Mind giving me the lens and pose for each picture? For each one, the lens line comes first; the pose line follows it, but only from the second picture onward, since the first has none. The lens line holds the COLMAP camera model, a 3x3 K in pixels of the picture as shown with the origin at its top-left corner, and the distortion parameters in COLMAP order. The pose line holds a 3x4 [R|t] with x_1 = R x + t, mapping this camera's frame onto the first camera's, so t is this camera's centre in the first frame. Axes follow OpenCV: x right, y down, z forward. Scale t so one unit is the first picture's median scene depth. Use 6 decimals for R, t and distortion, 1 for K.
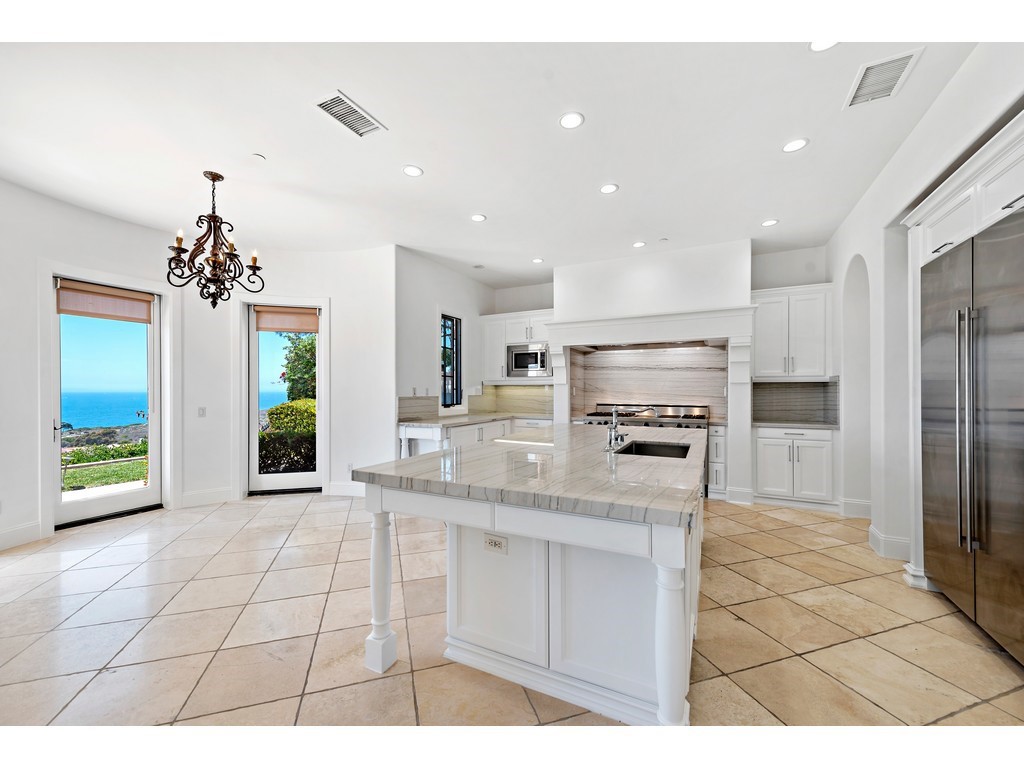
lens RADIAL K [[409.2, 0, 508.8], [0, 409.2, 388.0], [0, 0, 1]] dist [0.000747, -0.000077]
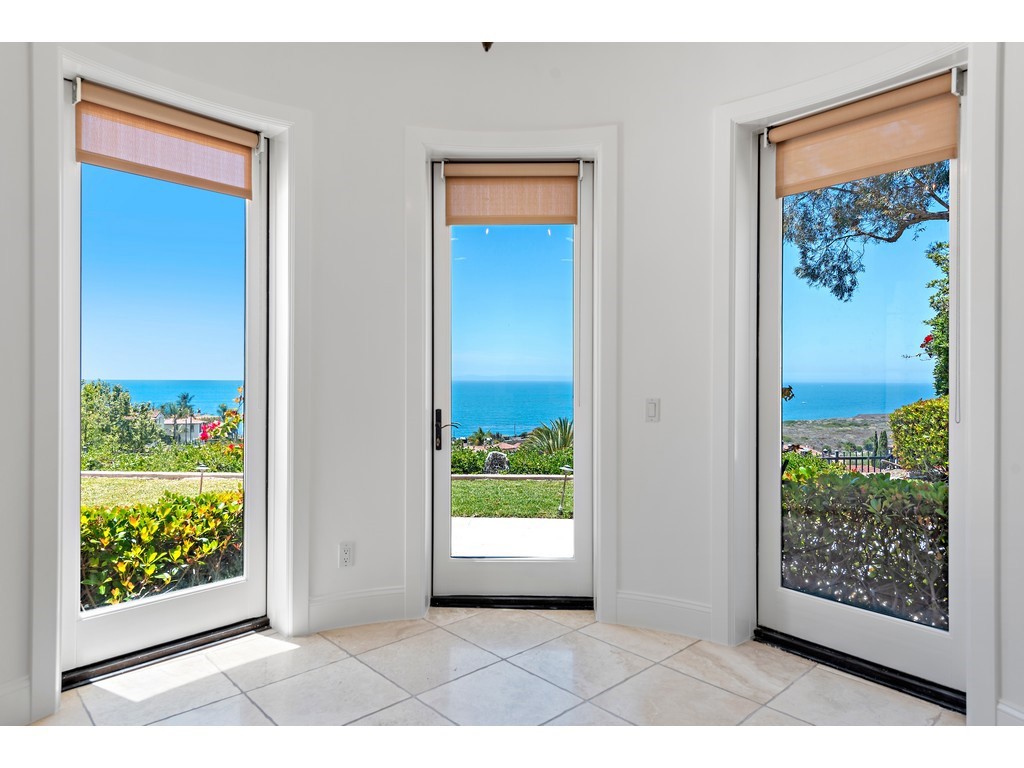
lens RADIAL K [[624.8, 0, 517.4], [0, 624.8, 377.4], [0, 0, 1]] dist [-0.000806, -0.003171]
pose [[0.425973, 0.002422, -0.904732, -0.230437], [-0.002817, 0.999995, 0.001351, 0.025189], [0.904731, 0.001973, 0.425978, 0.616755]]
